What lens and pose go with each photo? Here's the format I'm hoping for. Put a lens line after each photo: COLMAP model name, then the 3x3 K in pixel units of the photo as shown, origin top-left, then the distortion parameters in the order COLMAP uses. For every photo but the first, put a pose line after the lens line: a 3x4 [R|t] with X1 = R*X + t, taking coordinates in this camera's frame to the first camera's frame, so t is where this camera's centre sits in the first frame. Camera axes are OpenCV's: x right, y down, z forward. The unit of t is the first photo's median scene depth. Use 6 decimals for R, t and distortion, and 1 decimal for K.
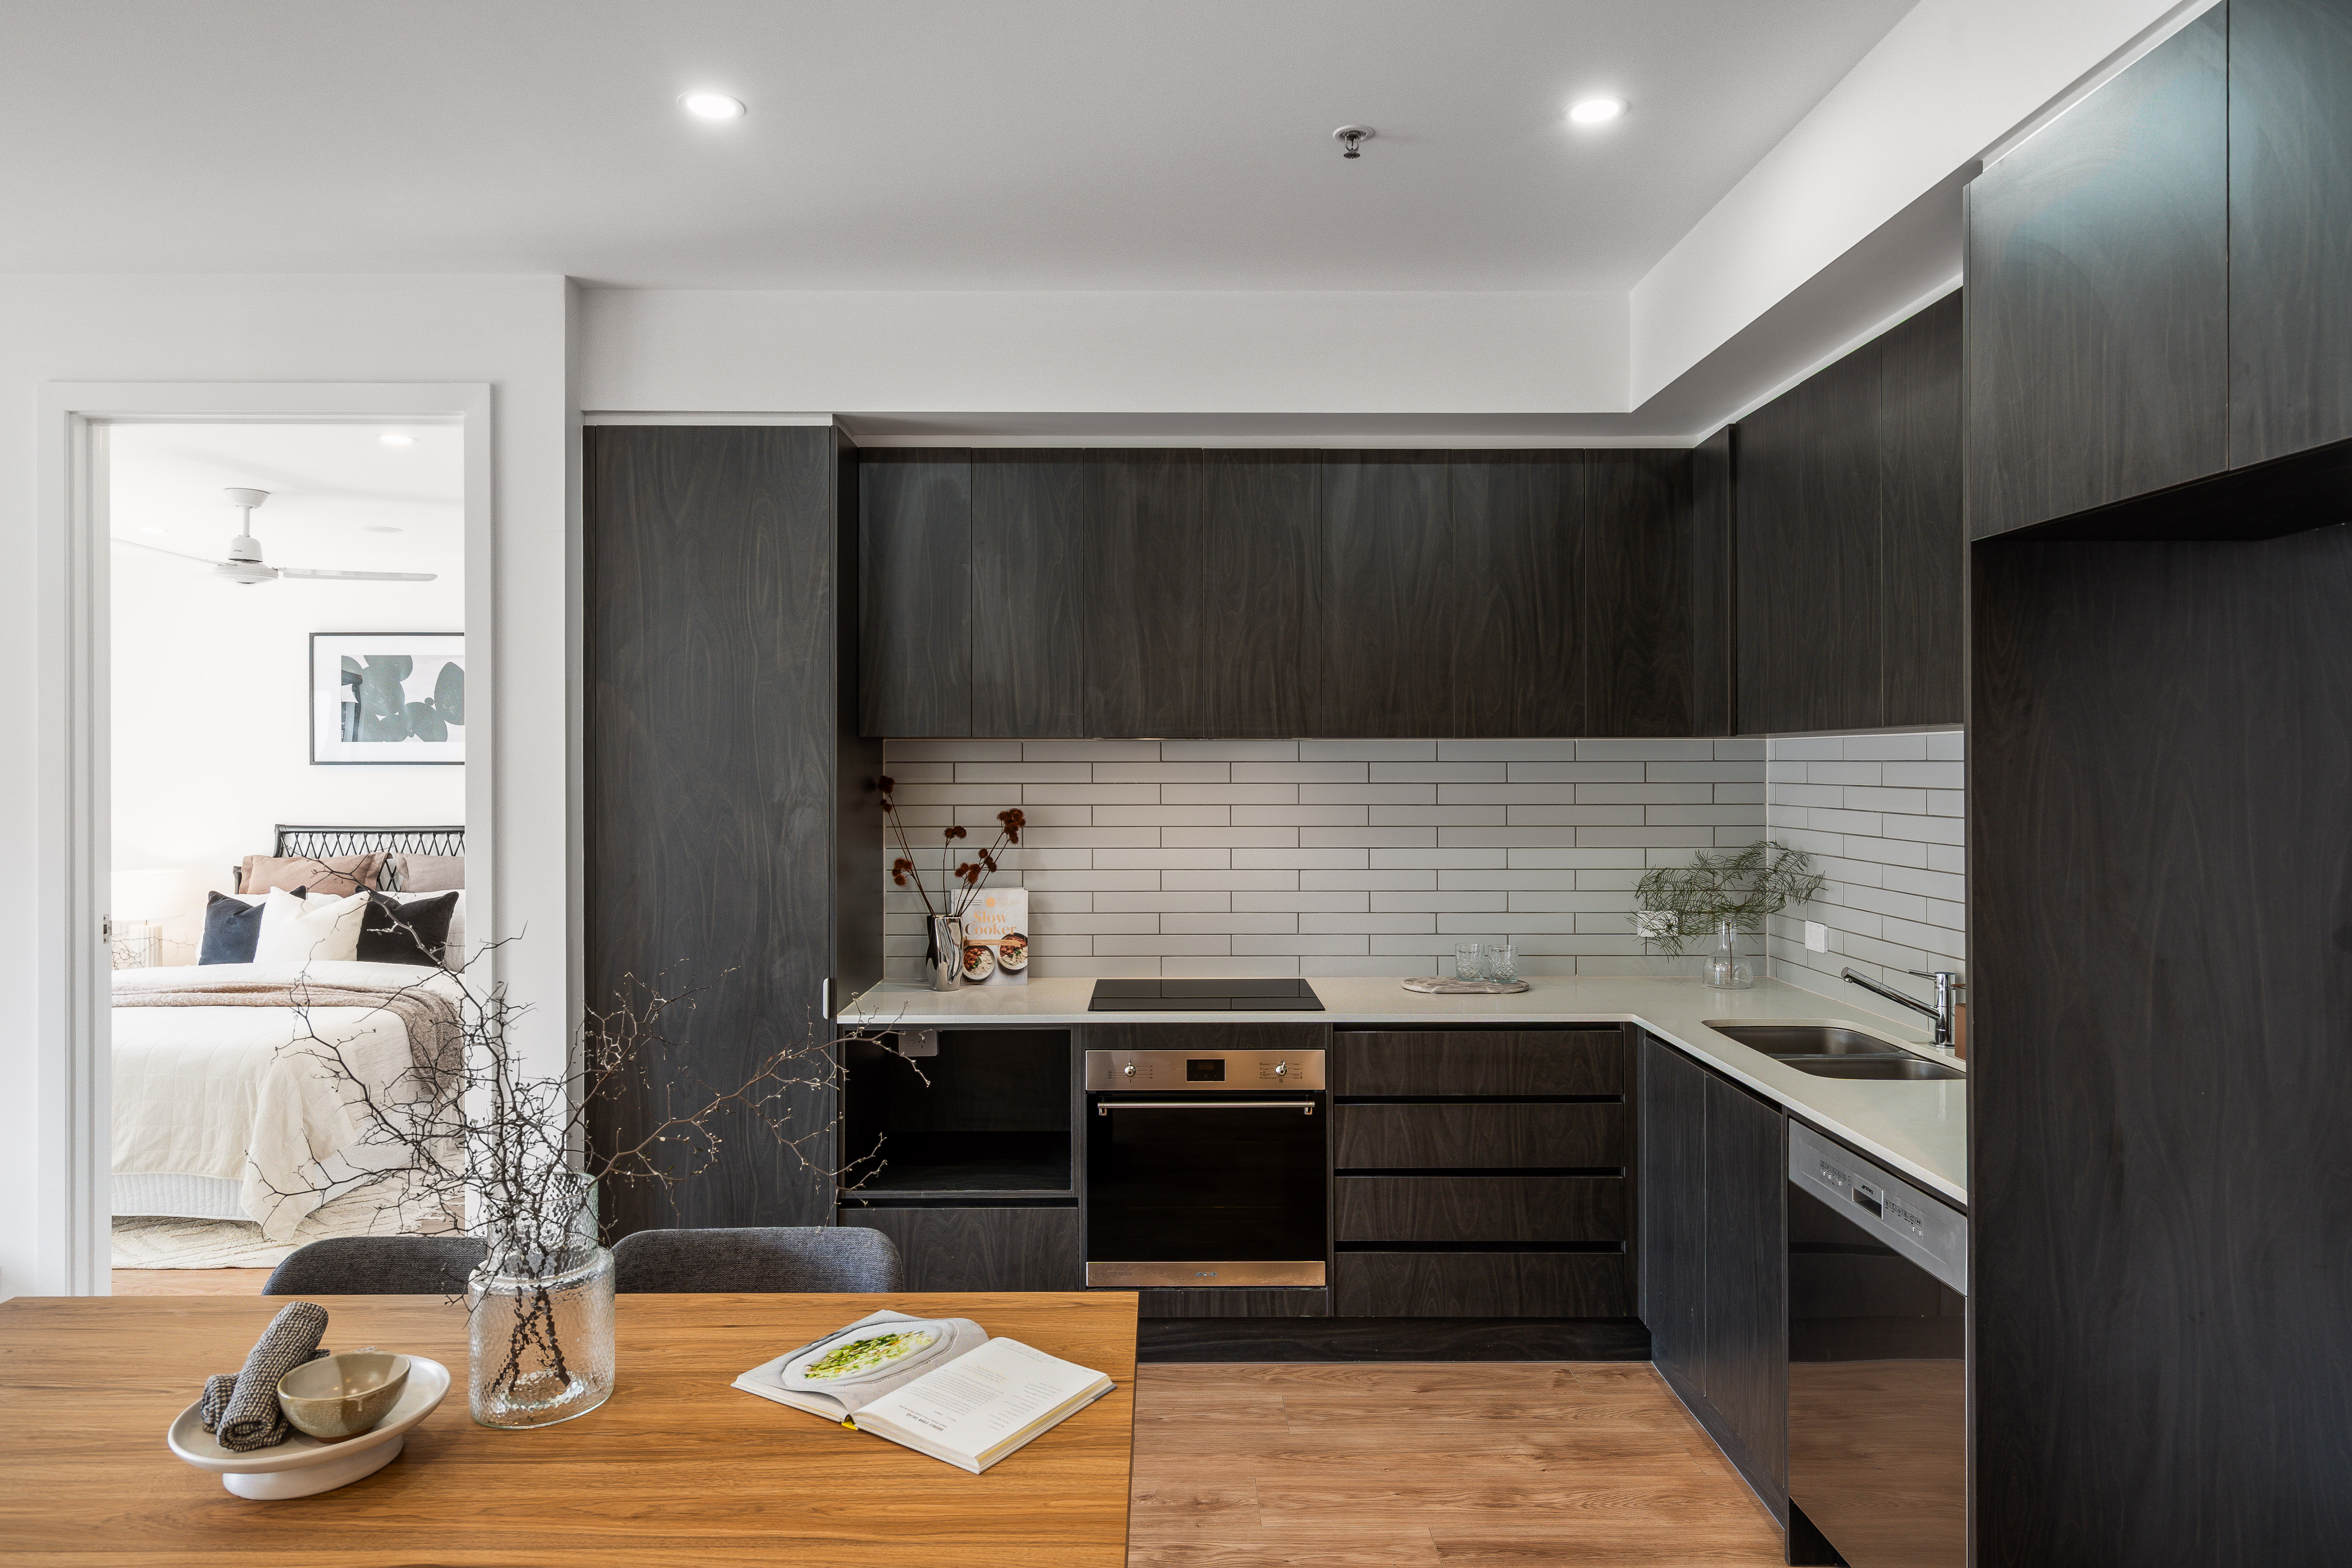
lens RADIAL K [[1410.8, 0, 1174.4], [0, 1410.8, 769.0], [0, 0, 1]] dist [0.001778, 0.000763]
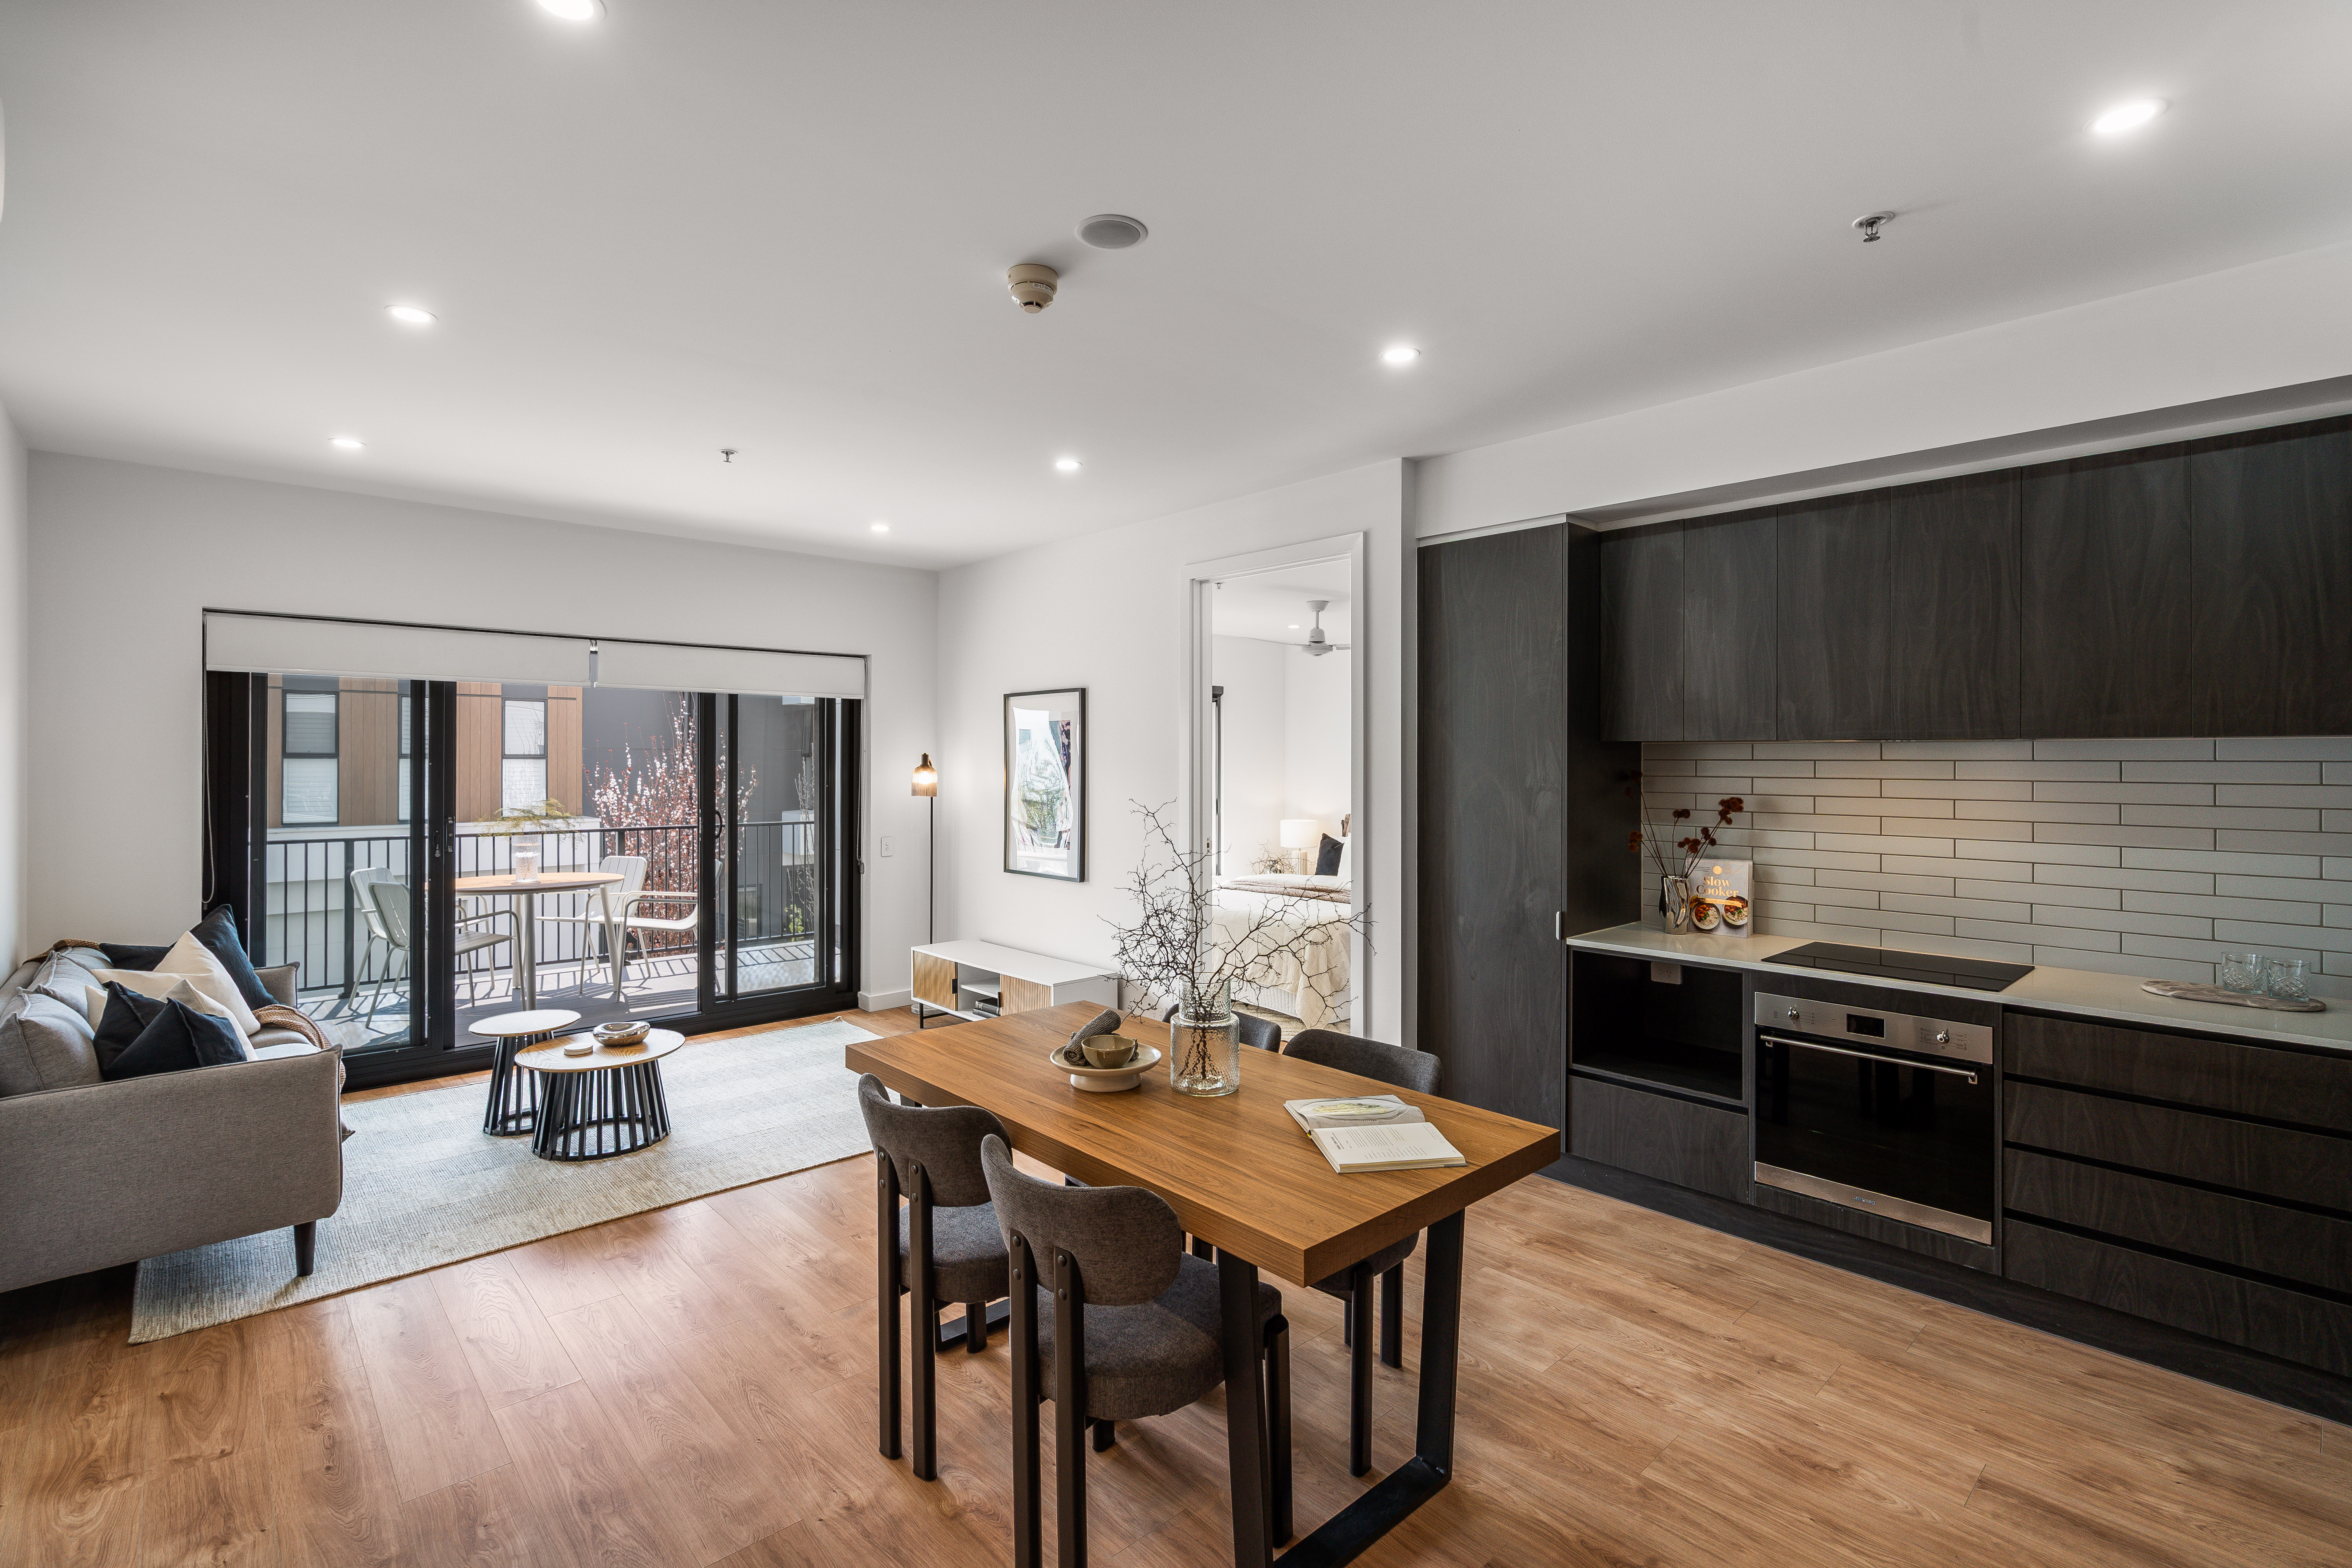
lens RADIAL K [[1069.5, 0, 1183.5], [0, 1069.5, 771.9], [0, 0, 1]] dist [-0.003200, -0.000352]
pose [[0.675581, 0.011407, -0.737197, 0.287262], [-0.005763, 0.999931, 0.010191, -0.001522], [0.737263, -0.002637, 0.675601, -0.008455]]
